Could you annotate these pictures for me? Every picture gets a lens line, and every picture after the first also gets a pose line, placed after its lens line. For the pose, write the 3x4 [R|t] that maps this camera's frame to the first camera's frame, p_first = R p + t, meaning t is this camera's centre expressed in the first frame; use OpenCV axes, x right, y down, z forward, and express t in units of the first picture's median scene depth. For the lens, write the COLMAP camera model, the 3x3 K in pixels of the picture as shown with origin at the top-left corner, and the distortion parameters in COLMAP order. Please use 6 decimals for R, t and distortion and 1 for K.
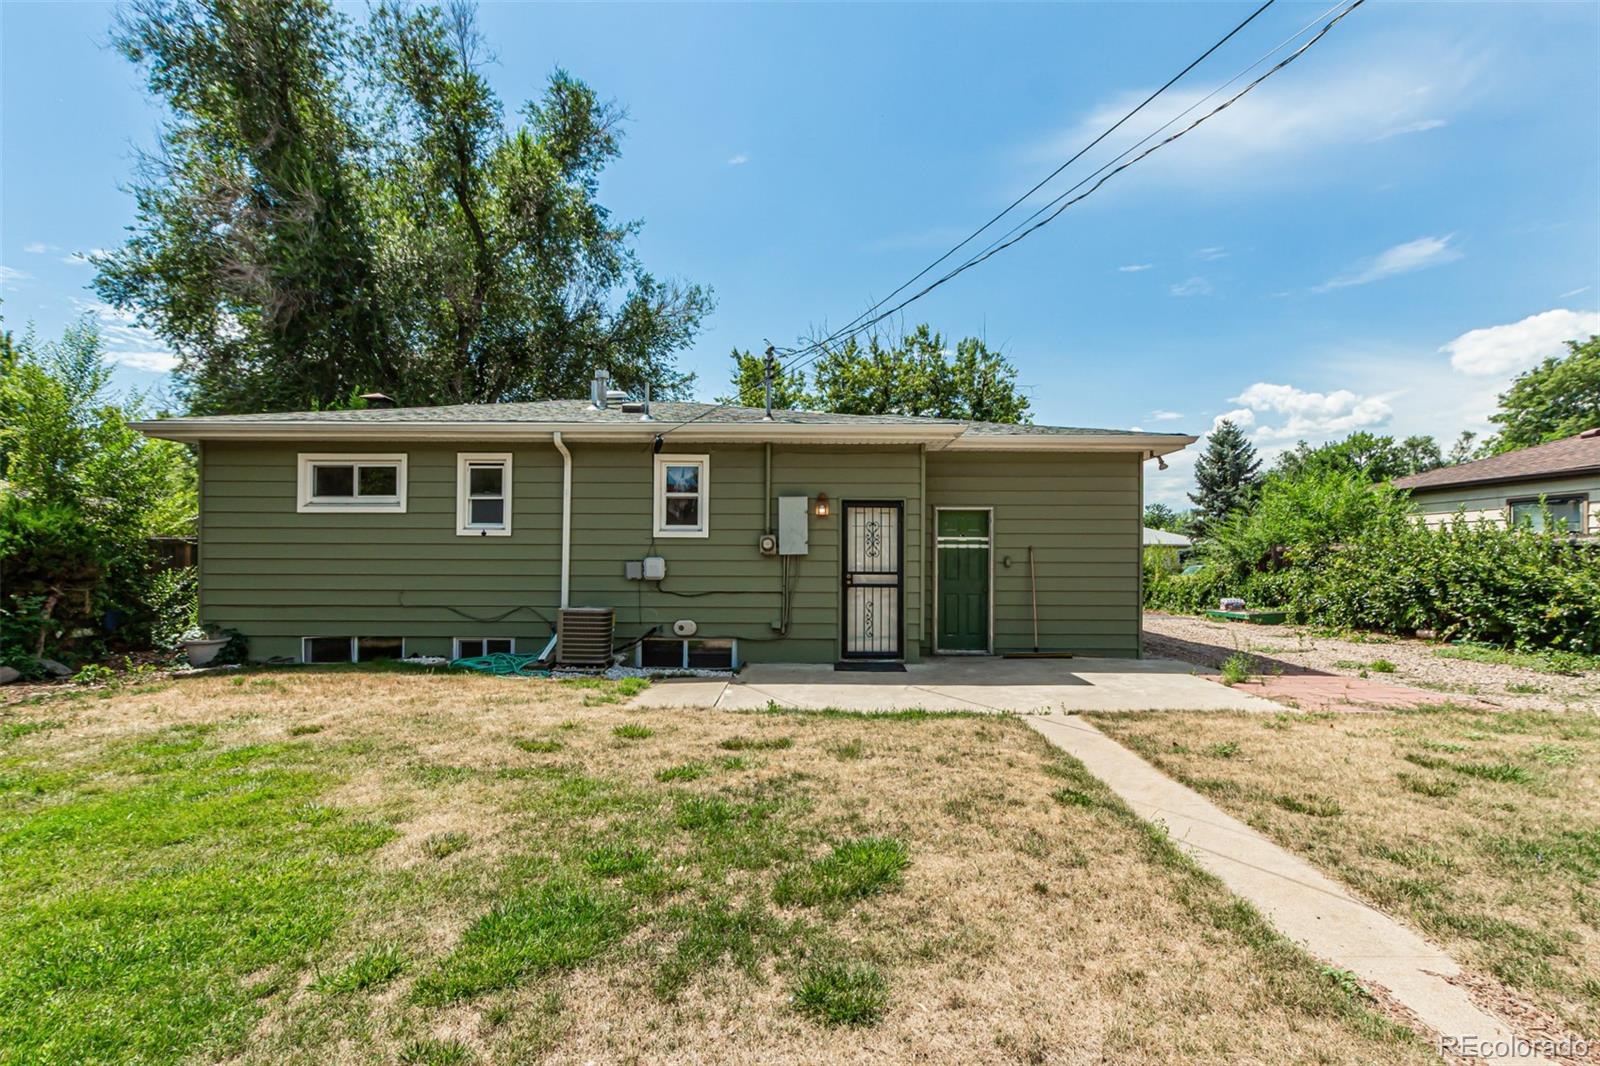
lens RADIAL K [[760.0, 0, 810.9], [0, 760.0, 541.4], [0, 0, 1]] dist [0.003281, 0.000340]
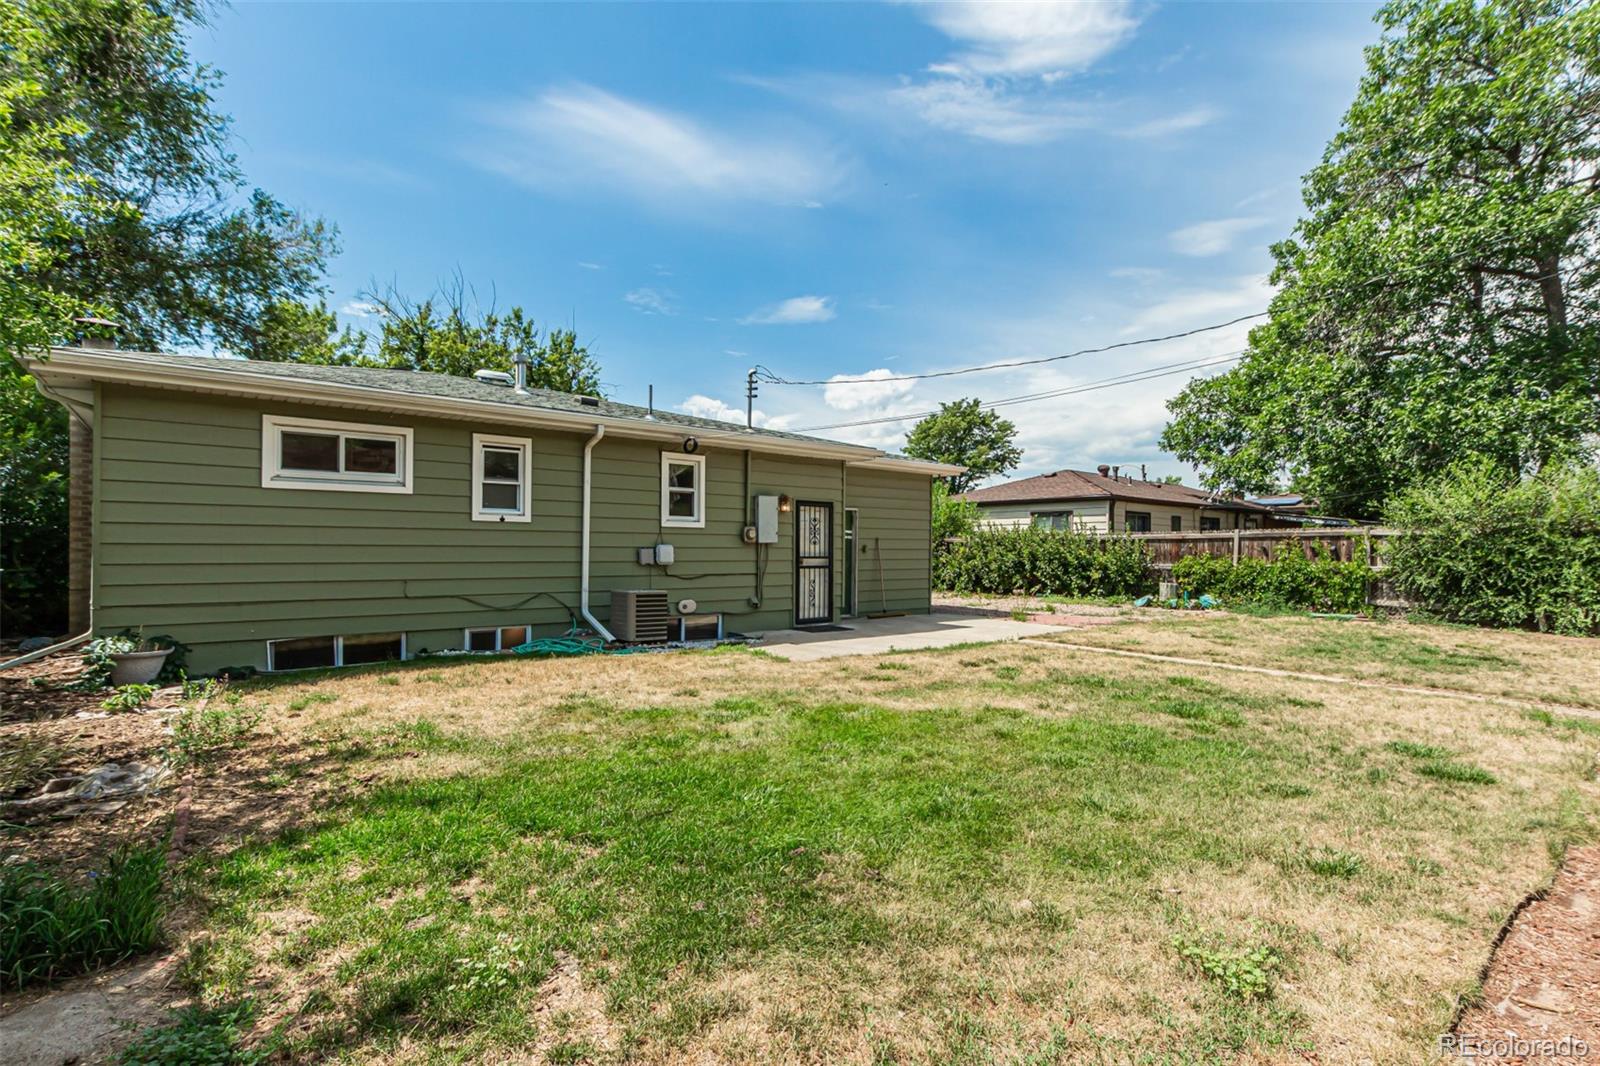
lens RADIAL K [[760.0, 0, 810.9], [0, 760.0, 541.4], [0, 0, 1]] dist [0.003281, 0.000340]
pose [[0.773334, 0.005935, 0.633970, -0.738010], [-0.015154, 0.999844, 0.009125, 0.002880], [-0.633817, -0.016664, 0.773303, 0.003963]]
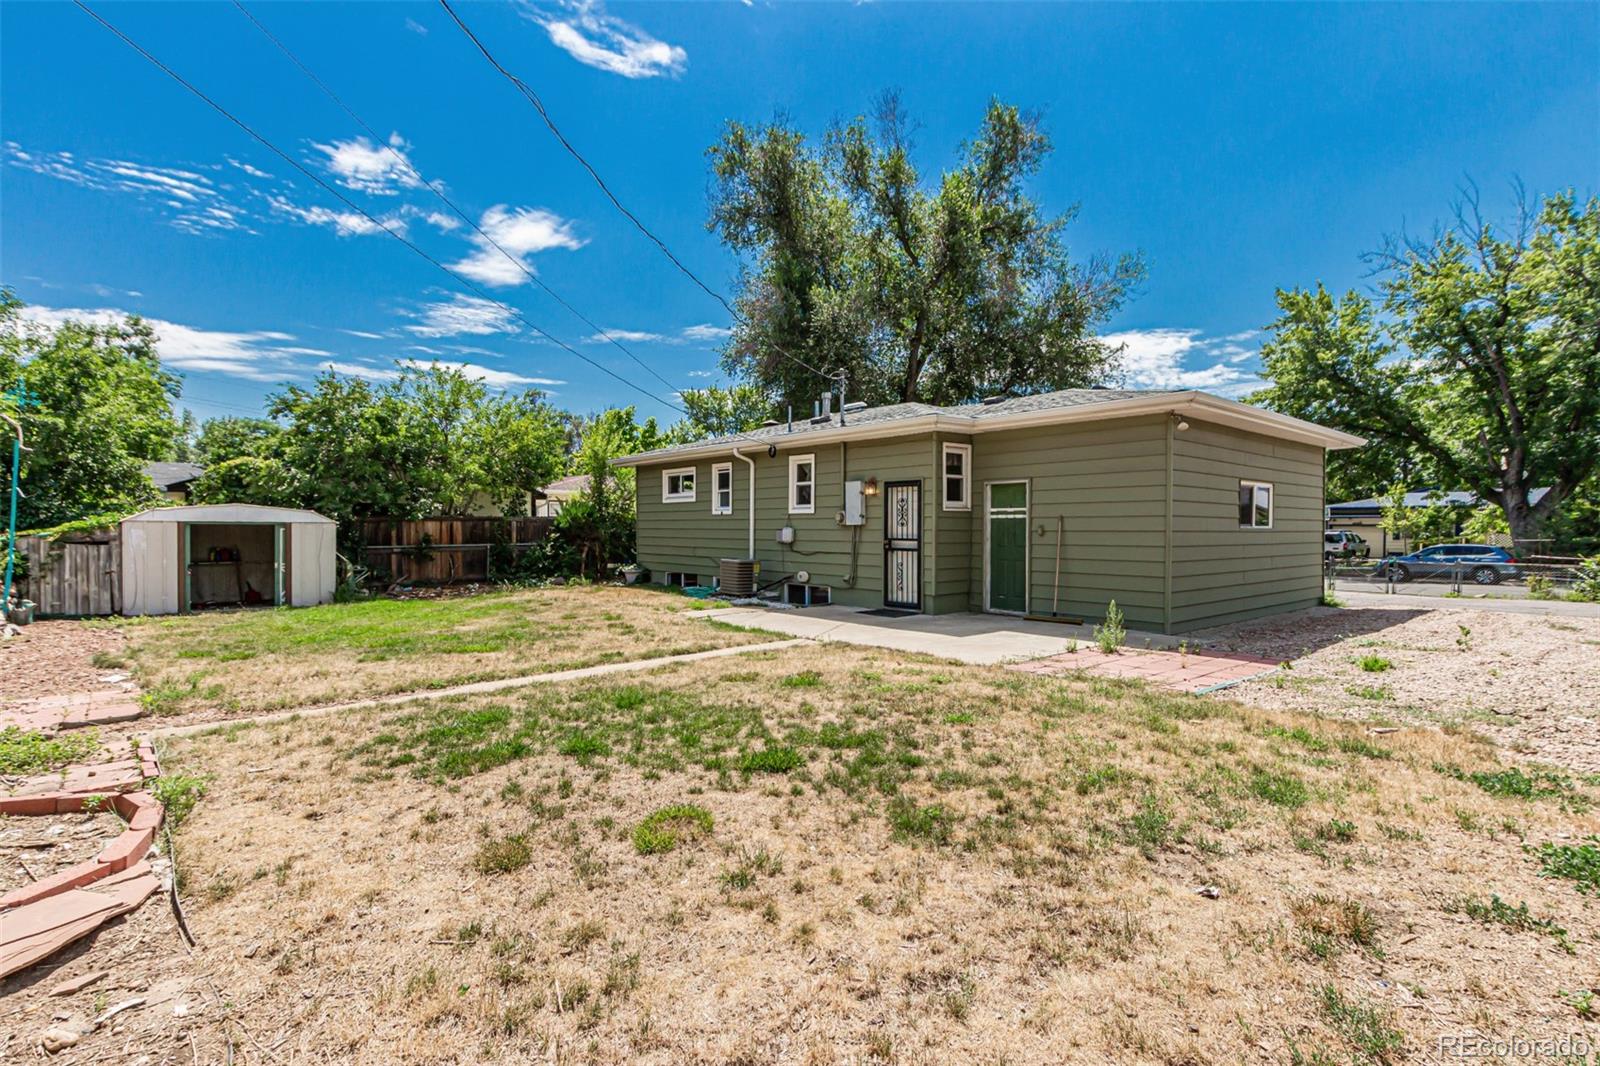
lens RADIAL K [[764.2, 0, 823.3], [0, 764.2, 531.0], [0, 0, 1]] dist [0.009445, 0.000479]
pose [[0.679929, -0.000555, -0.733278, 0.902690], [0.015602, 0.999784, 0.013710, 0.008829], [0.733112, -0.020762, 0.679791, 0.055663]]
